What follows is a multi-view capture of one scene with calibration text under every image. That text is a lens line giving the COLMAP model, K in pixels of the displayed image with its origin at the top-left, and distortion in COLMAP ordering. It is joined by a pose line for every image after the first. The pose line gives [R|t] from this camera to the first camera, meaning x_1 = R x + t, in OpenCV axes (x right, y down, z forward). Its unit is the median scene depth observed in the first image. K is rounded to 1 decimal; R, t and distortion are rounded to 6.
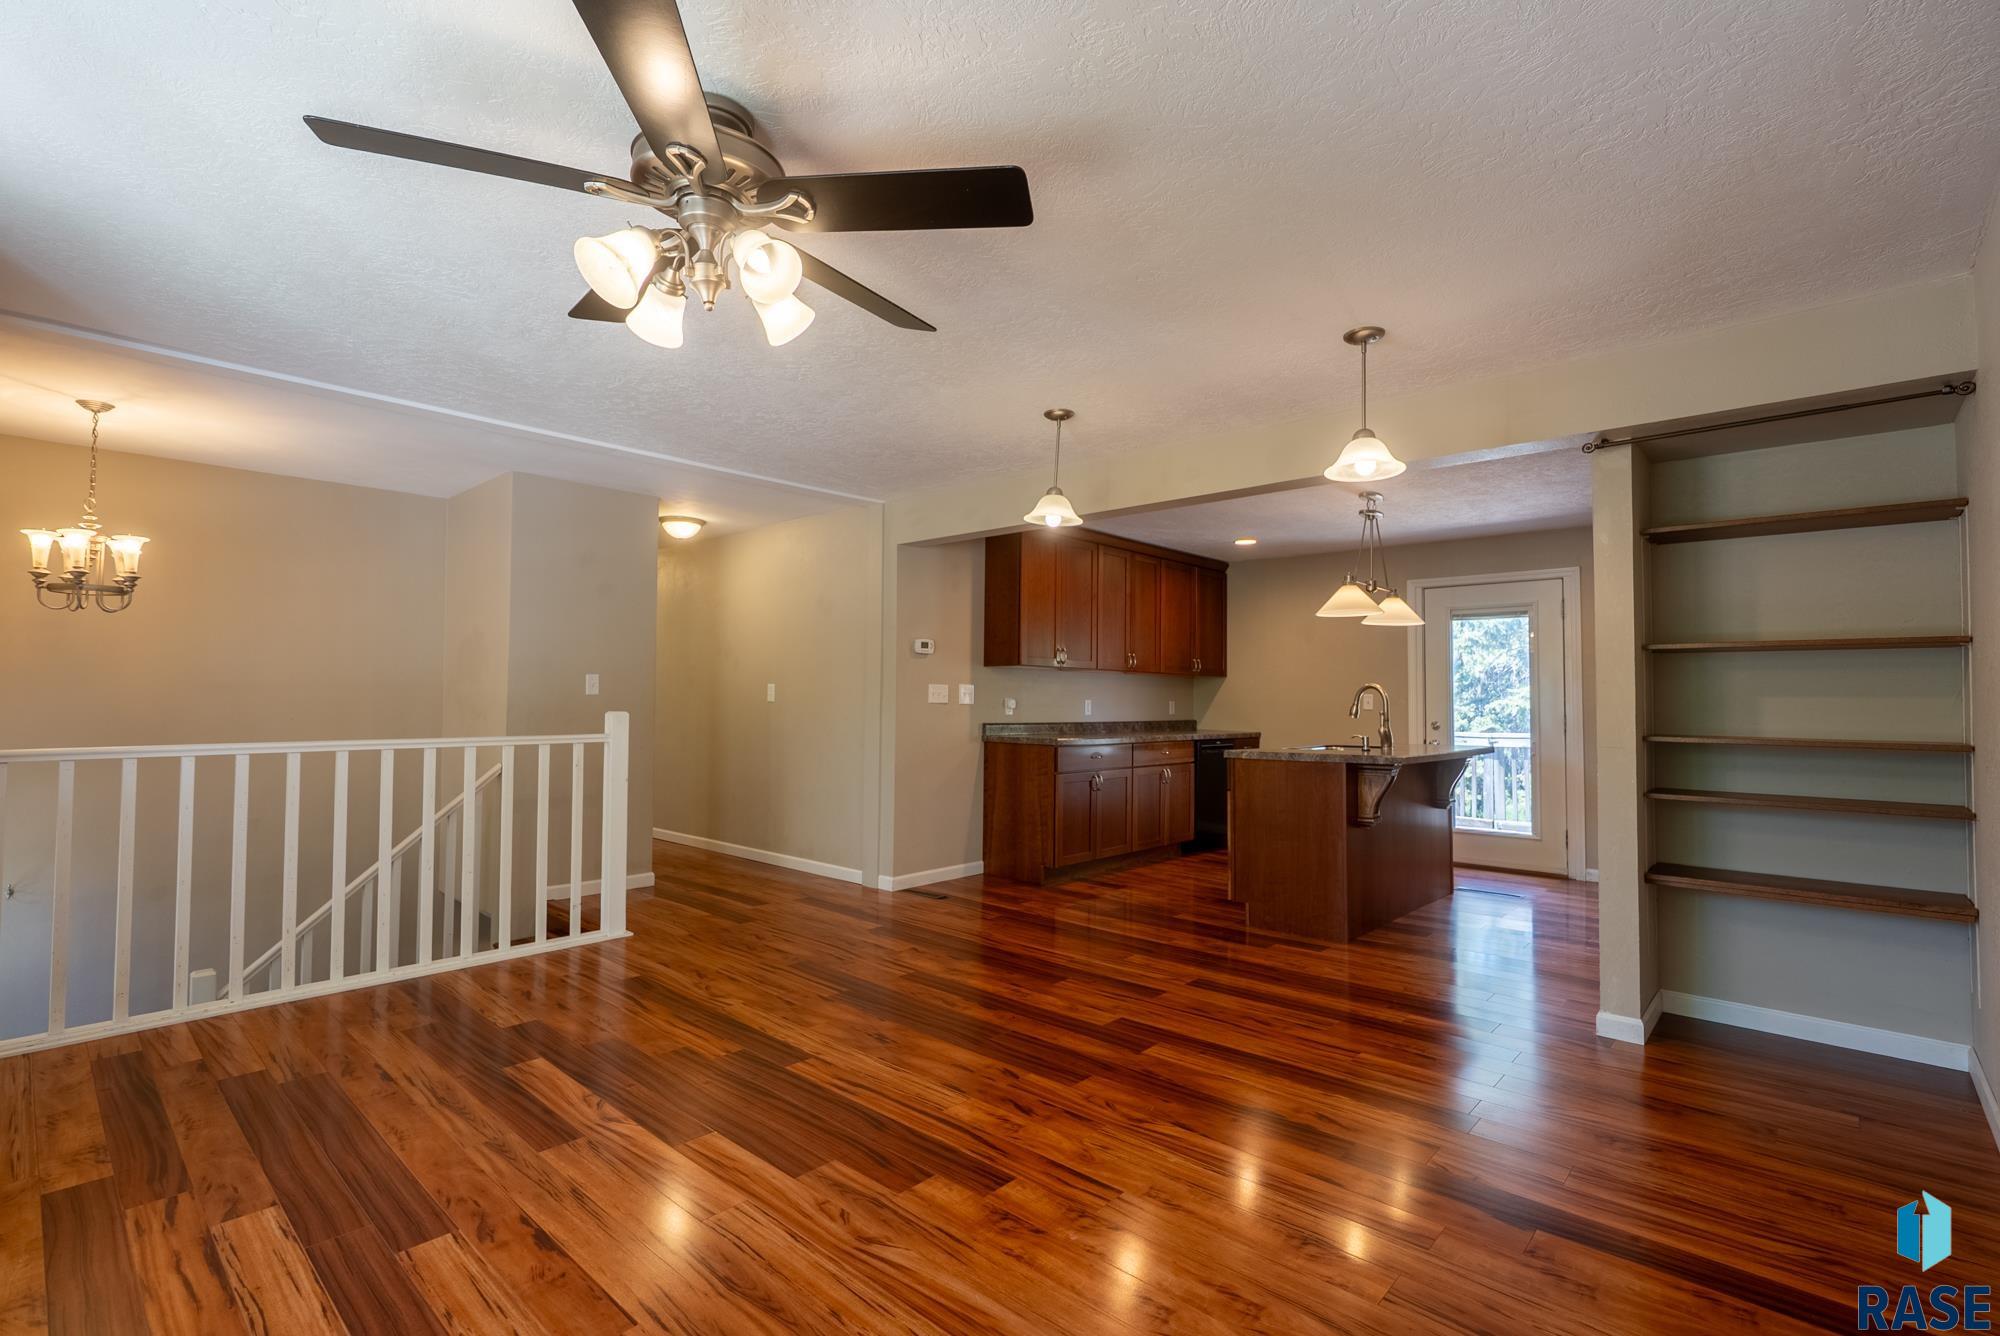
lens RADIAL K [[907.8, 0, 996.5], [0, 907.8, 677.2], [0, 0, 1]] dist [-0.004931, -0.000096]
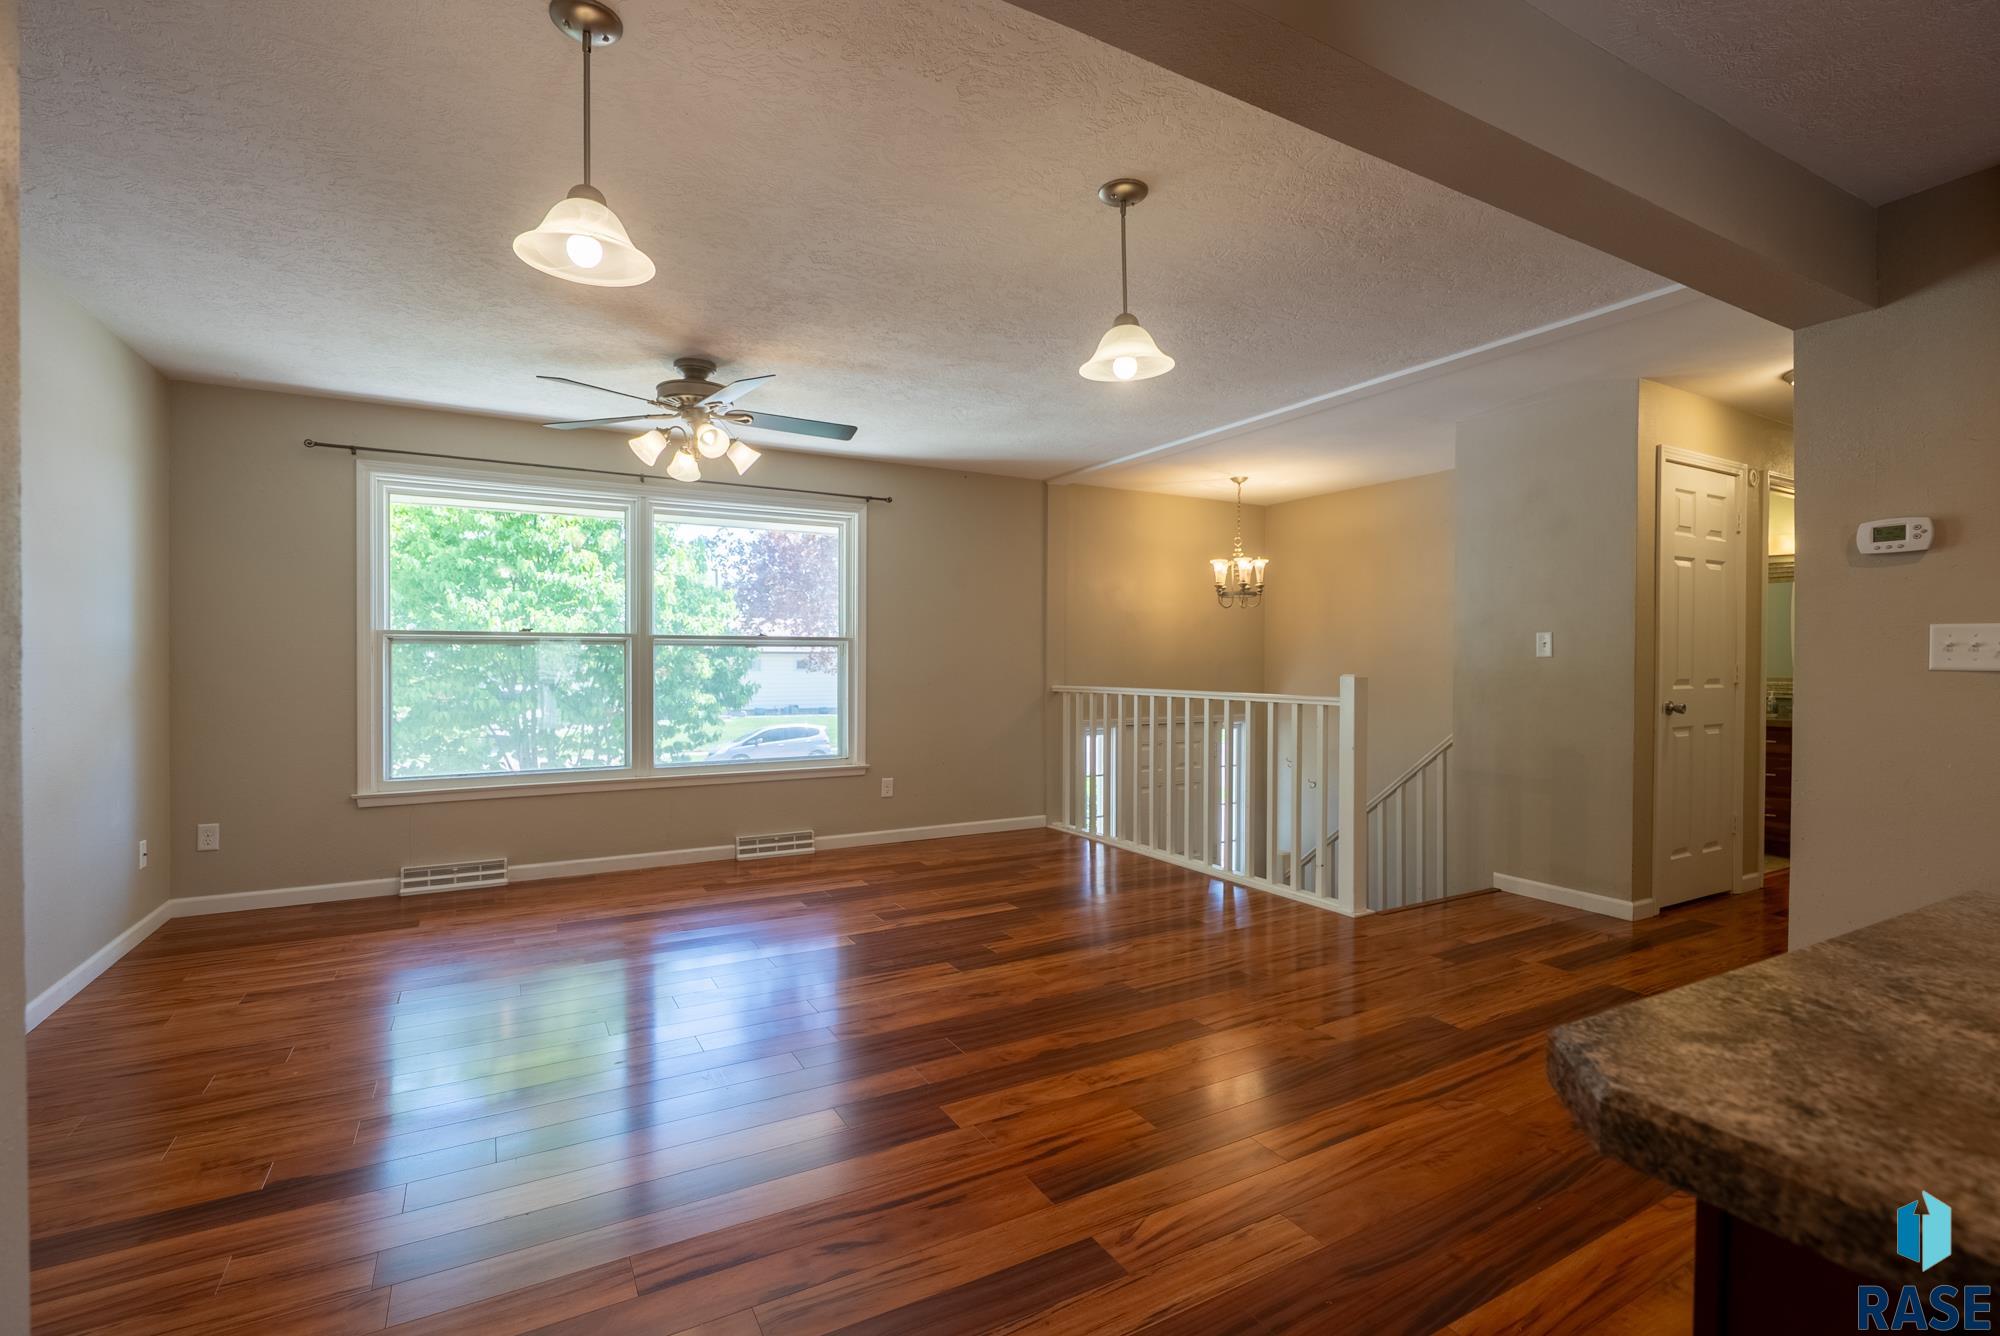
lens RADIAL K [[907.8, 0, 993.4], [0, 907.8, 675.7], [0, 0, 1]] dist [-0.004931, -0.000096]
pose [[-0.314236, 0.009790, -0.949294, 0.692525], [0.016086, 0.999858, 0.004987, 0.034435], [0.949209, -0.013703, -0.314349, 1.124681]]
